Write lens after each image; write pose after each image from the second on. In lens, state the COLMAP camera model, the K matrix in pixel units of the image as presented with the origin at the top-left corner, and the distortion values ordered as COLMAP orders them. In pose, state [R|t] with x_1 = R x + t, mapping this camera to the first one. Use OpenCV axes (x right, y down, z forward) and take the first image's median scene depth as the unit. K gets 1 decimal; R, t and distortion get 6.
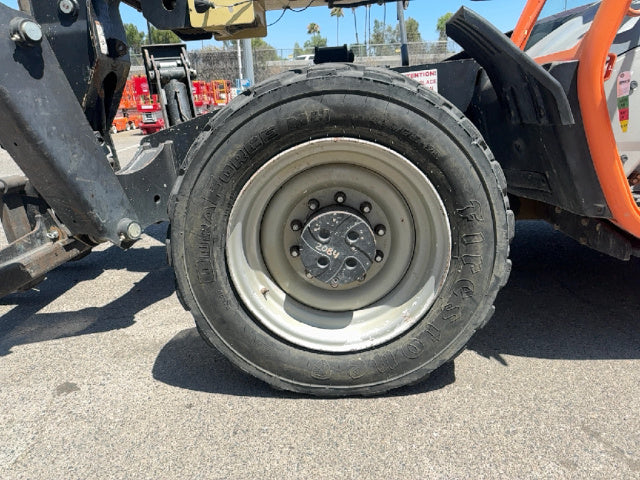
lens RADIAL K [[453.7, 0, 320.0], [0, 453.7, 240.0], [0, 0, 1]] dist [0.067039, -0.090306]
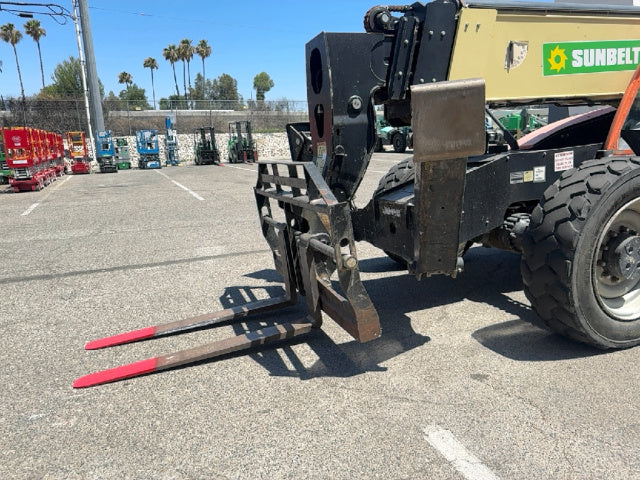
lens RADIAL K [[453.7, 0, 320.0], [0, 453.7, 240.0], [0, 0, 1]] dist [0.067039, -0.090306]
pose [[0.925075, -0.070434, 0.373197, -1.131985], [0.108265, 0.990786, -0.081372, -0.023267], [-0.364027, 0.115679, 0.924177, -0.131456]]
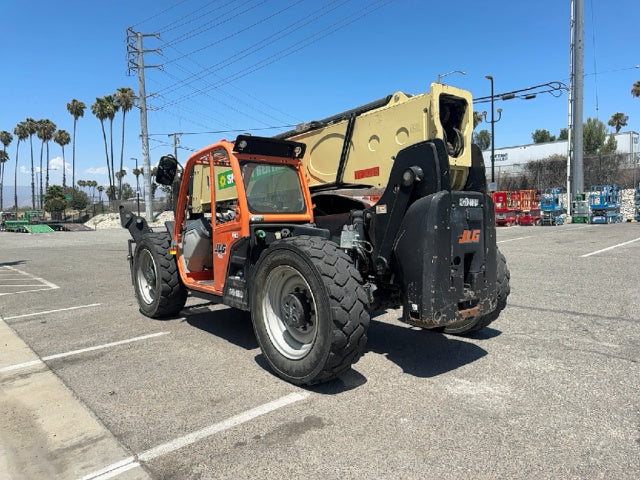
lens RADIAL K [[453.7, 0, 320.0], [0, 453.7, 240.0], [0, 0, 1]] dist [0.067039, -0.090306]
pose [[0.654405, 0.067009, -0.753169, 2.659730], [-0.216591, 0.970940, -0.101805, -0.133685], [0.724460, 0.229751, 0.649902, -0.403323]]
